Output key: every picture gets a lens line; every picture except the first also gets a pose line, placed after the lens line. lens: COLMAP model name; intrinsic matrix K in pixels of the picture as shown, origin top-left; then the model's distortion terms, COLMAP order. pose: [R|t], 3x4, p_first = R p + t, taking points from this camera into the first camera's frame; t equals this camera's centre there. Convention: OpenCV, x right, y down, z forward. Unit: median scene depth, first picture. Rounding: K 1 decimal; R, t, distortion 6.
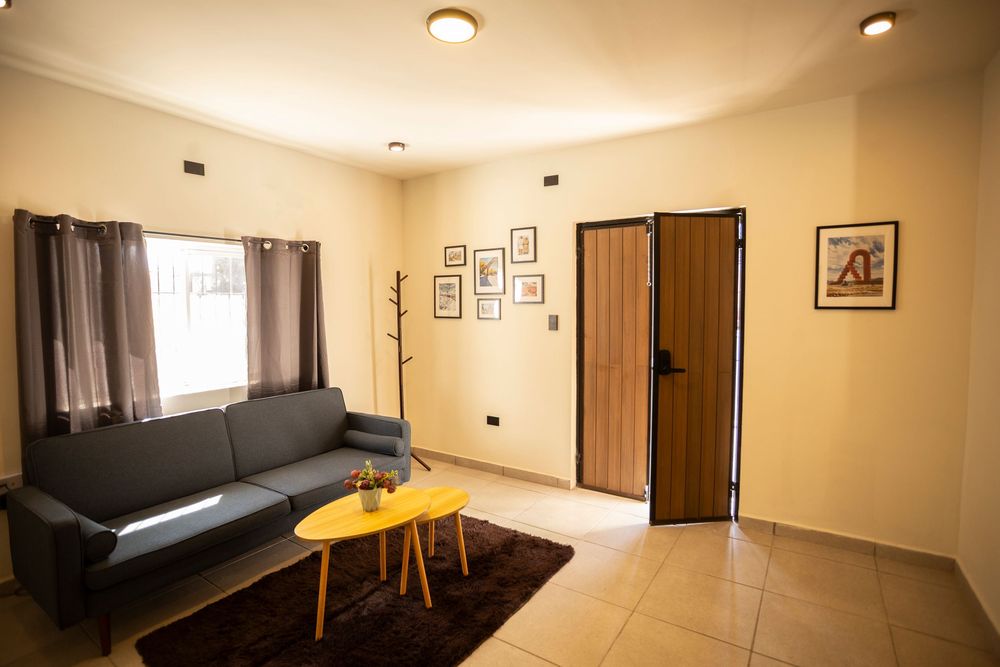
lens RADIAL K [[483.9, 0, 499.1], [0, 483.9, 330.3], [0, 0, 1]] dist [-0.078380, 0.038240]
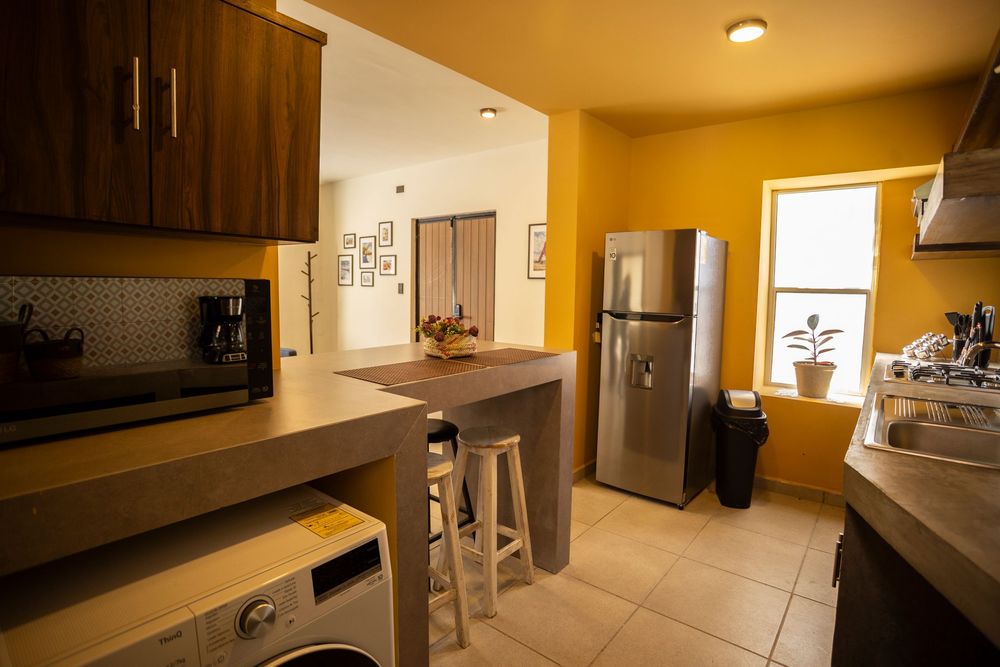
lens RADIAL K [[483.9, 0, 499.1], [0, 483.9, 330.3], [0, 0, 1]] dist [-0.078380, 0.038240]
pose [[0.996545, 0.029923, -0.077477, 0.546811], [-0.027159, 0.998965, 0.036478, 0.050610], [0.078489, -0.034248, 0.996327, -0.432860]]
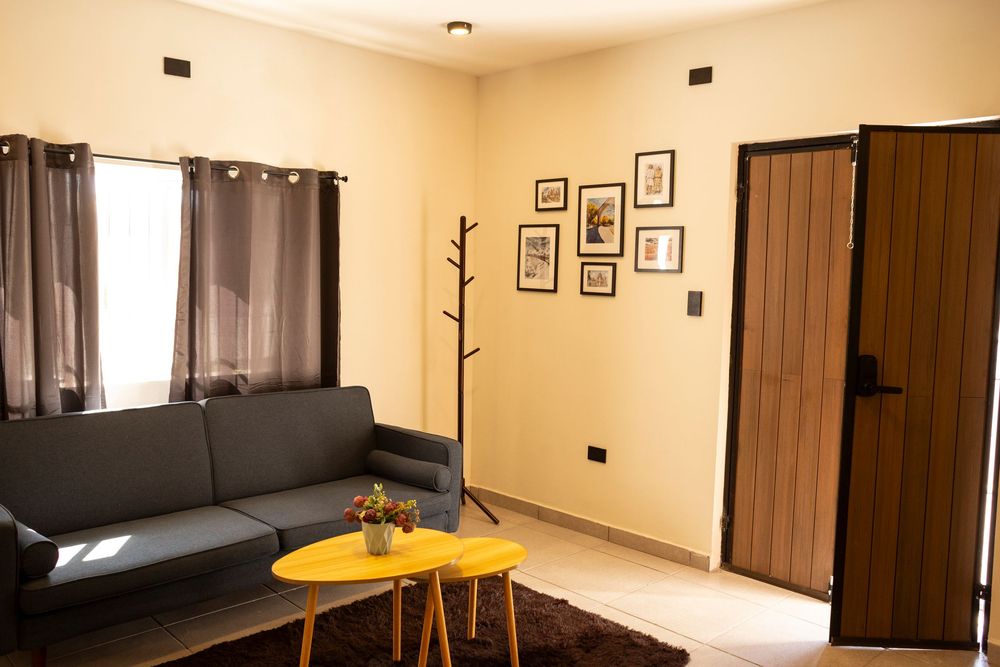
lens RADIAL K [[808.5, 0, 500.0], [0, 808.5, 333.5], [0, 0, 1]] dist [-0.105233, 0.143473]
pose [[0.977077, 0.046429, -0.207763, 0.087997], [-0.042311, 0.998811, 0.024223, 0.008690], [0.208640, -0.014878, 0.977879, -0.076239]]
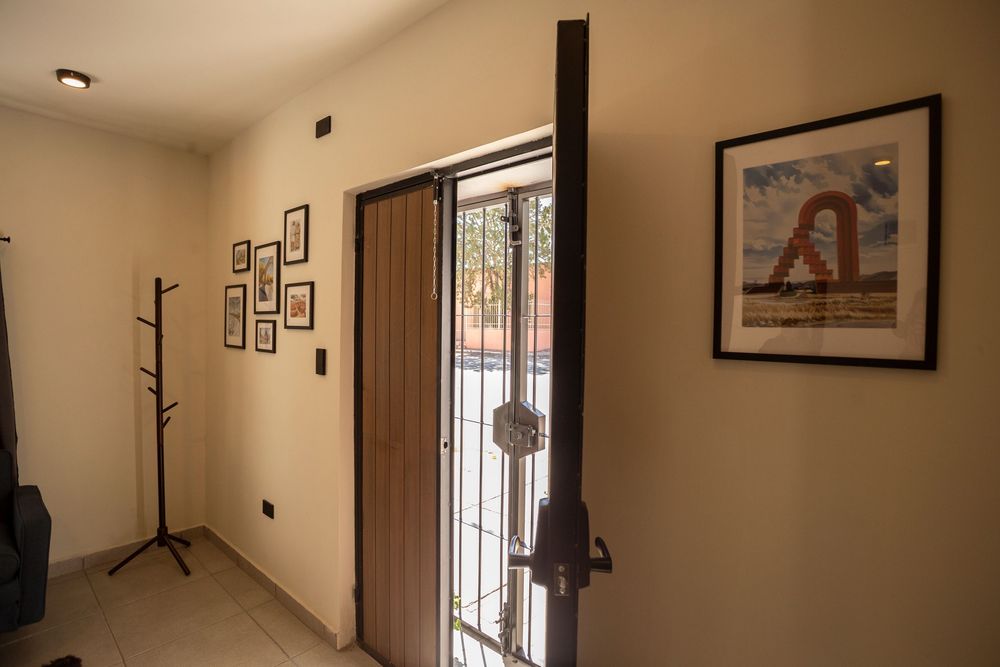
lens RADIAL K [[483.9, 0, 499.1], [0, 483.9, 330.3], [0, 0, 1]] dist [-0.078380, 0.038240]
pose [[0.992100, 0.021526, -0.123589, 0.423980], [-0.027558, 0.998500, -0.047303, -0.034527], [0.122385, 0.050336, 0.991205, 0.463610]]
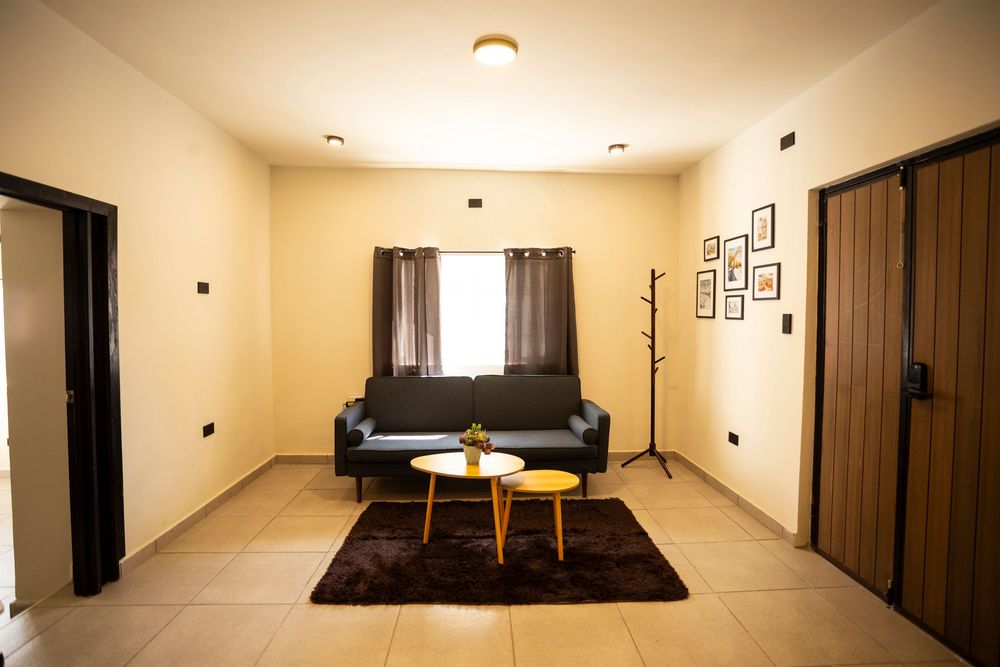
lens RADIAL K [[483.9, 0, 499.1], [0, 483.9, 330.3], [0, 0, 1]] dist [-0.078380, 0.038240]
pose [[0.593326, 0.038472, -0.804042, 0.471592], [-0.050975, 0.998648, 0.010168, 0.010634], [0.803346, 0.034953, 0.594485, 0.189774]]
